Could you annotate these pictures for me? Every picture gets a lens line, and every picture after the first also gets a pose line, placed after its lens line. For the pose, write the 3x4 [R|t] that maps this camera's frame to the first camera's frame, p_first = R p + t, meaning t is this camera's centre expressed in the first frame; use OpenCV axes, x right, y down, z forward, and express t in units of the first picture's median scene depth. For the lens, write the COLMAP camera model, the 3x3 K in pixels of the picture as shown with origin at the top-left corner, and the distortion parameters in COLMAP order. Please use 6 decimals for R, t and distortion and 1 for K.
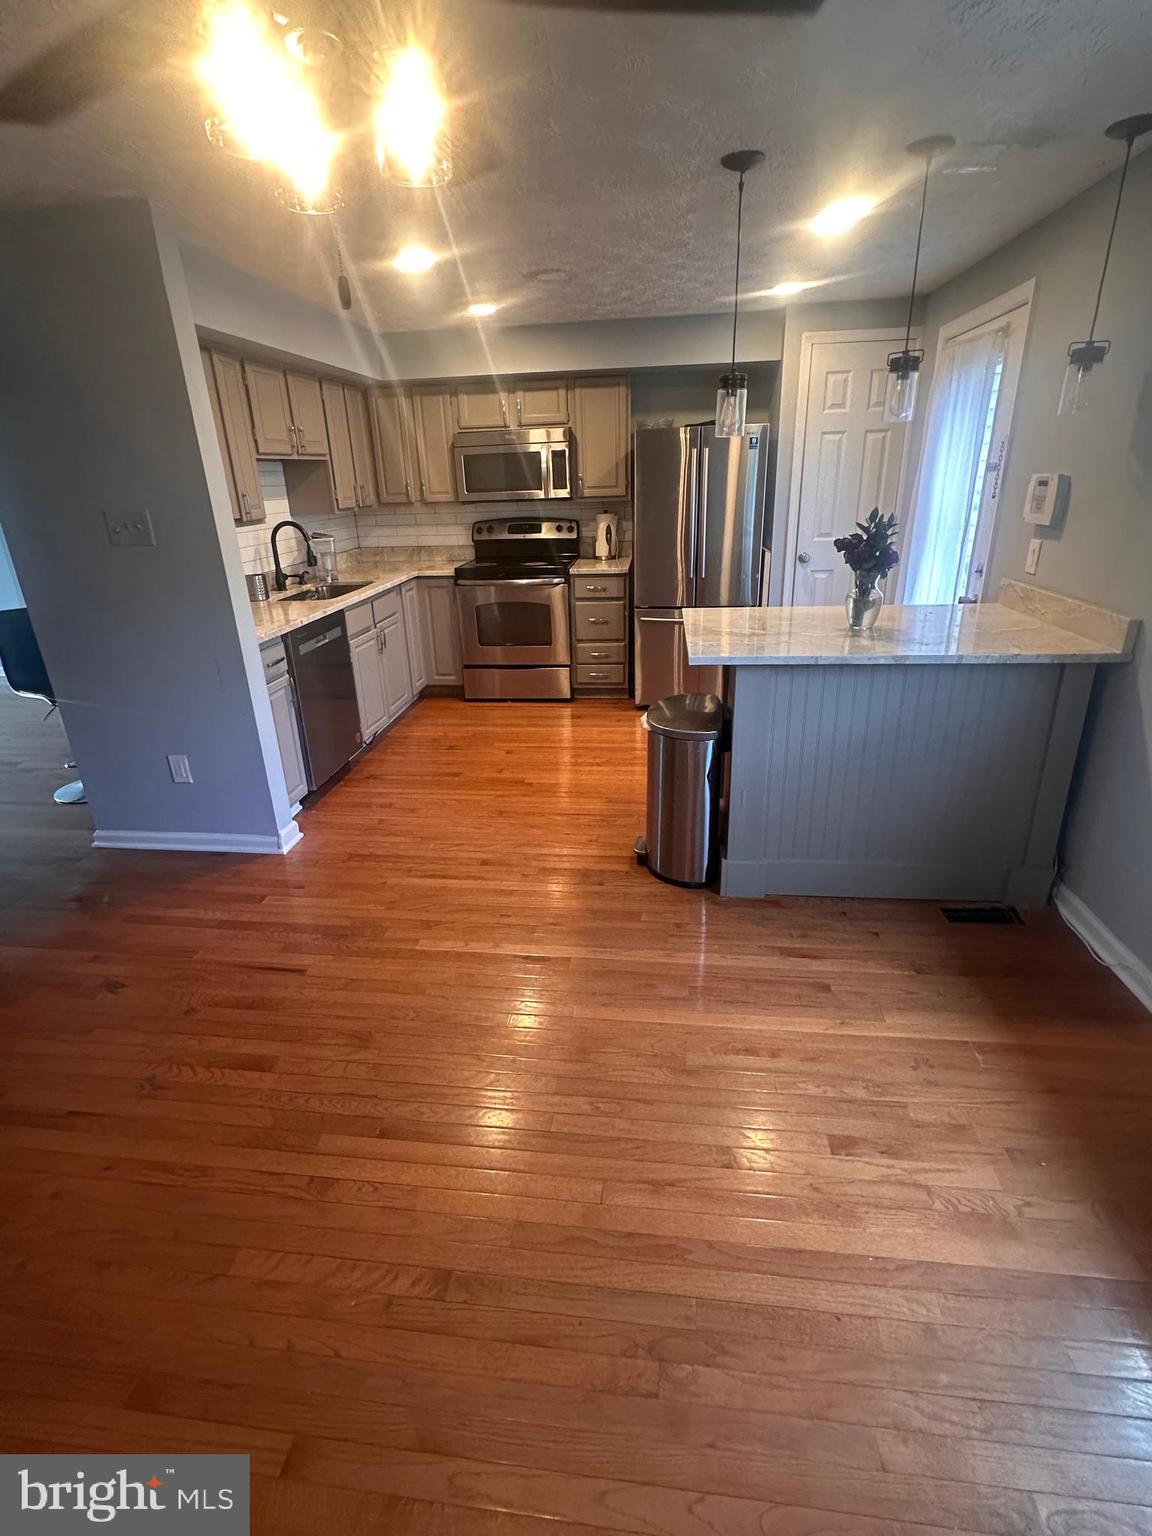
lens RADIAL K [[724.6, 0, 572.5], [0, 724.6, 763.9], [0, 0, 1]] dist [-0.002373, 0.000366]
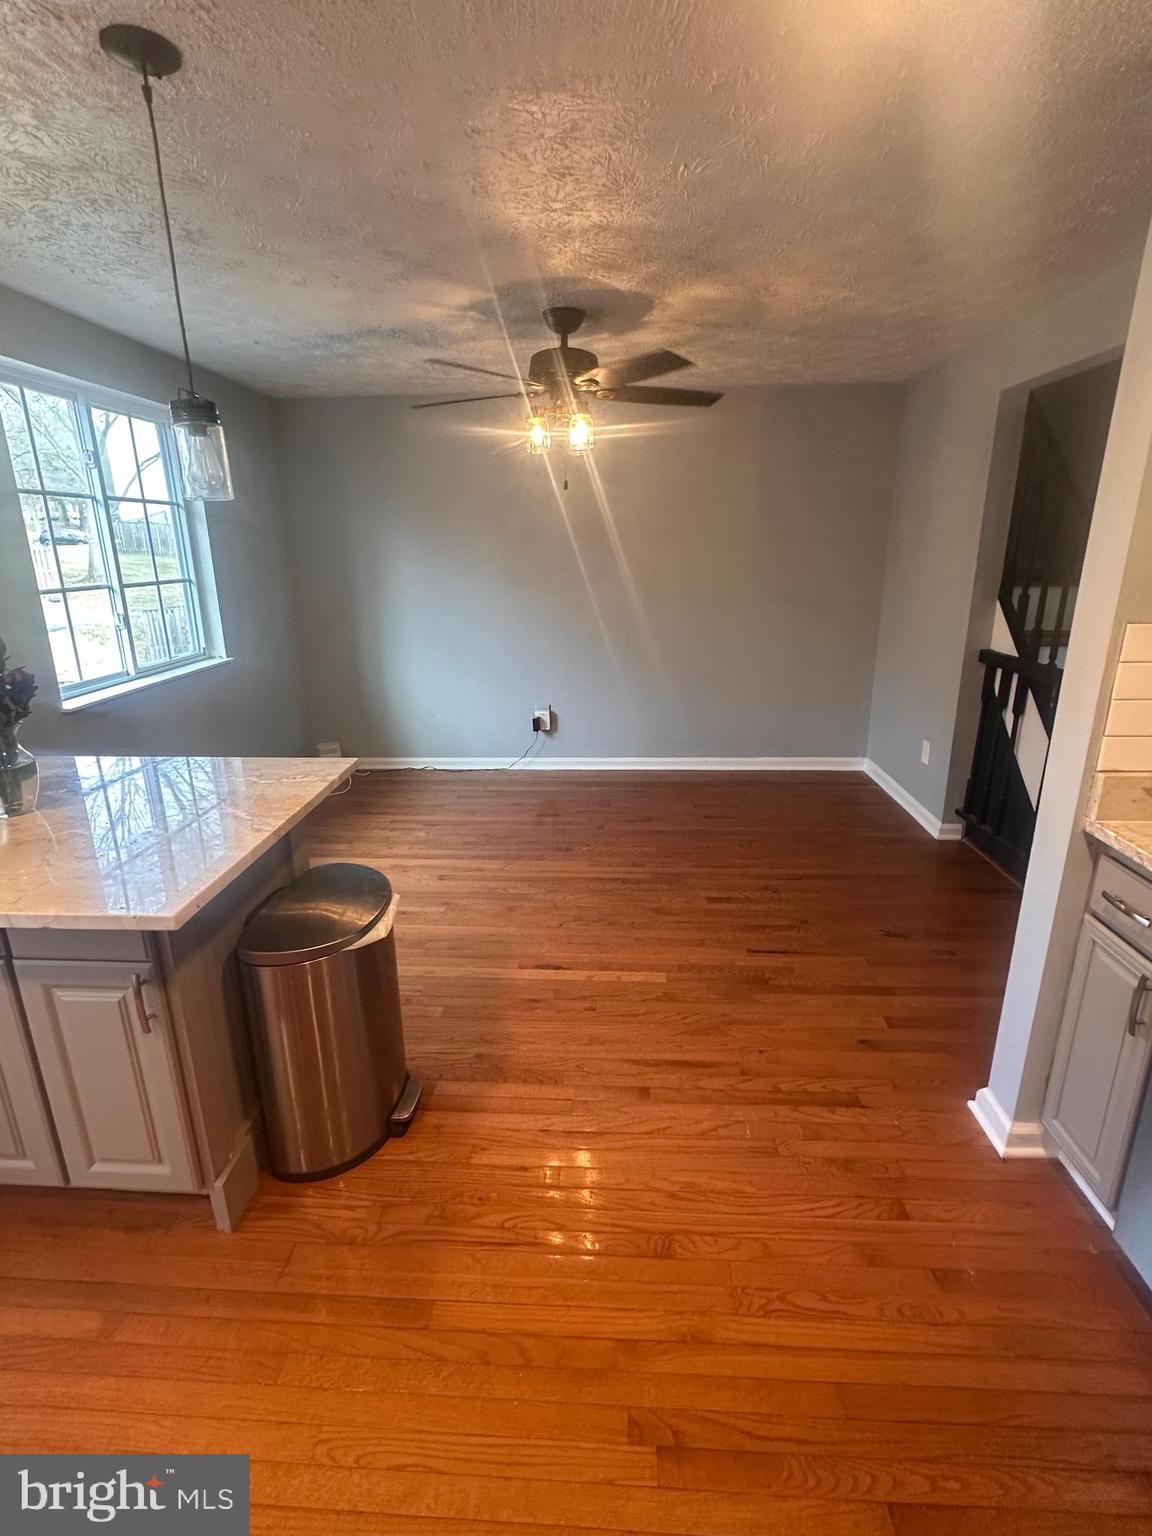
lens RADIAL K [[724.6, 0, 572.5], [0, 724.6, 763.9], [0, 0, 1]] dist [-0.002373, 0.000366]
pose [[-0.996935, 0.059912, -0.050302, -0.036468], [0.015341, 0.780255, 0.625273, -0.500174], [0.076710, 0.622585, -0.778783, 1.252937]]
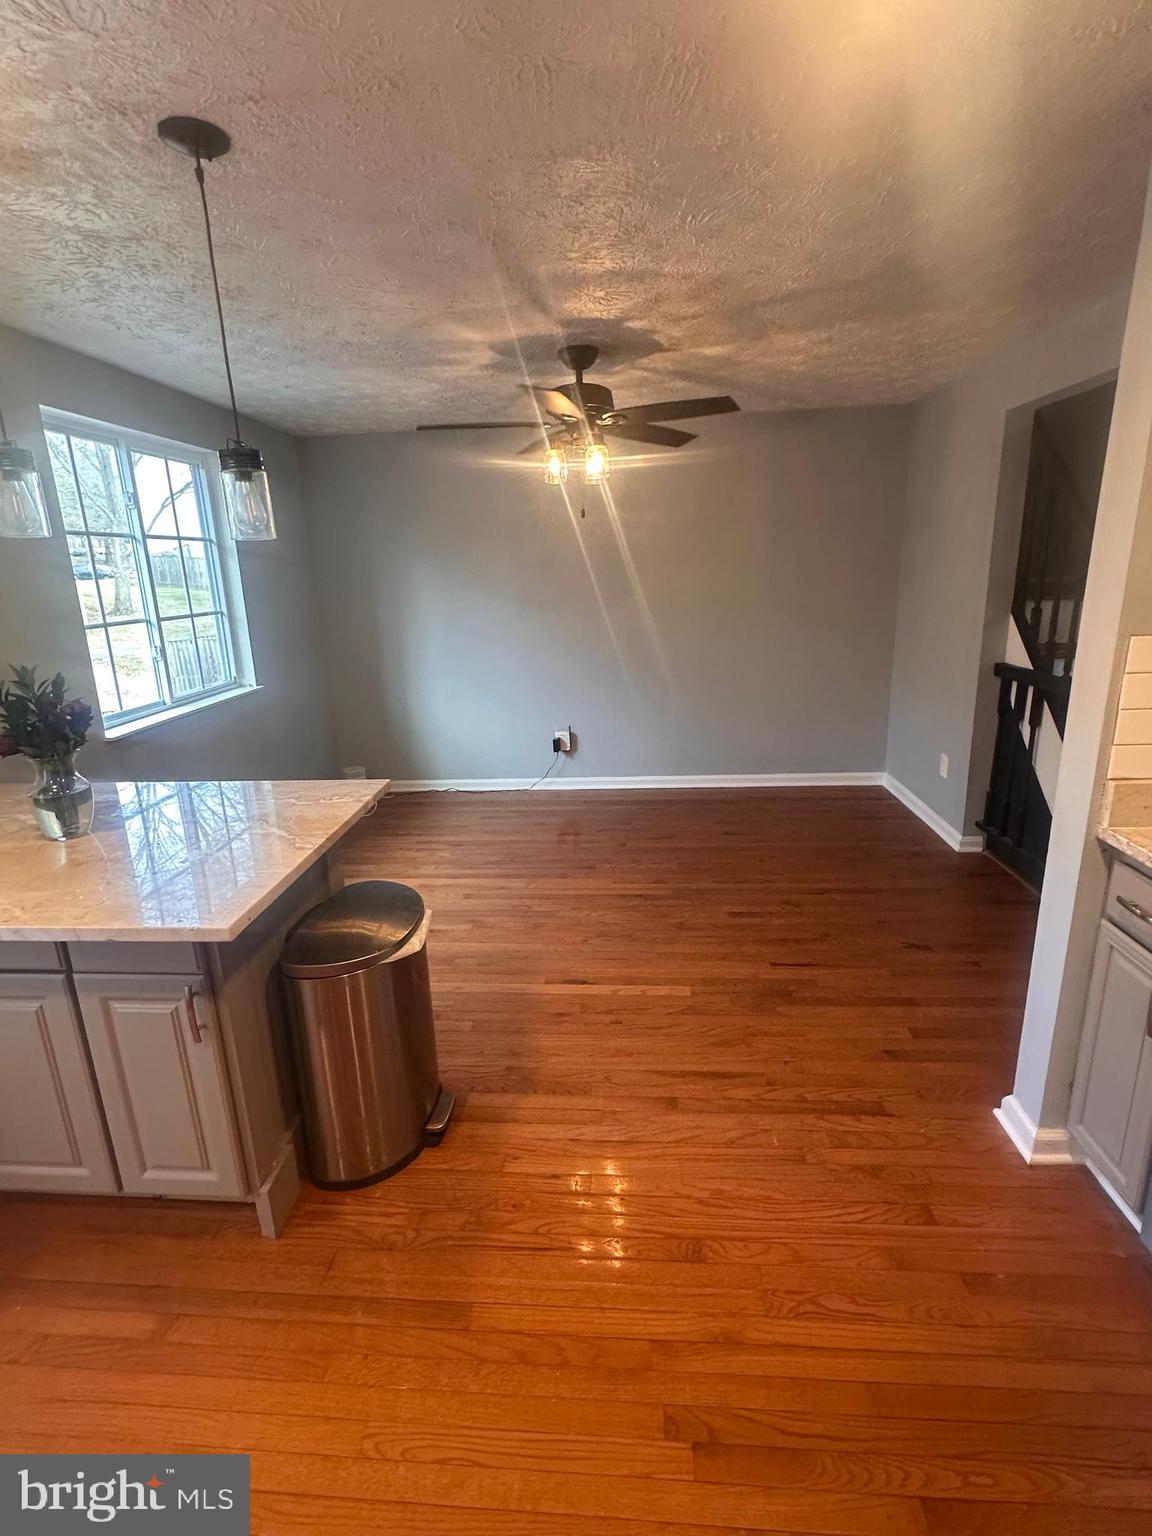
lens RADIAL K [[724.6, 0, 572.5], [0, 724.6, 763.9], [0, 0, 1]] dist [-0.002373, 0.000366]
pose [[-0.996763, 0.075591, -0.027371, -0.030577], [0.043956, 0.797502, 0.601712, -0.512507], [0.067312, 0.598562, -0.798244, 1.272268]]
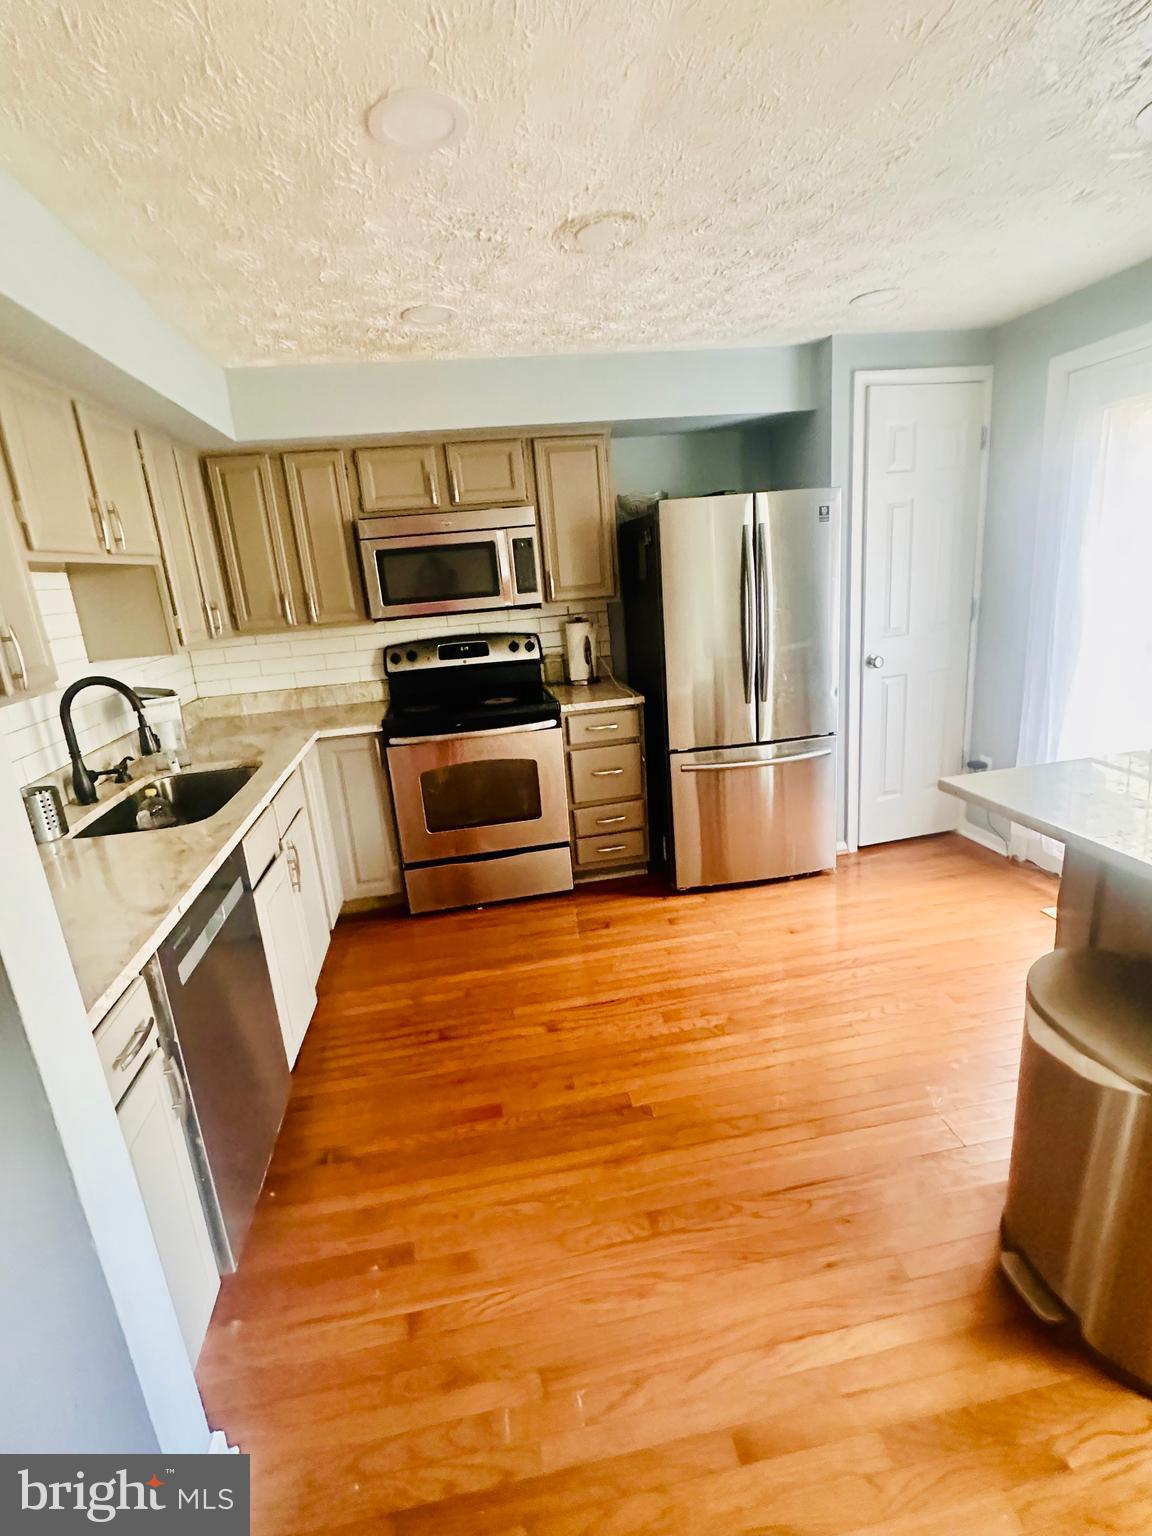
lens RADIAL K [[724.6, 0, 572.5], [0, 724.6, 763.9], [0, 0, 1]] dist [-0.002373, 0.000366]
pose [[0.957818, -0.116997, 0.262480, -0.262757], [0.150485, 0.982330, -0.111274, -0.205962], [-0.244823, 0.146080, 0.958500, 0.534349]]
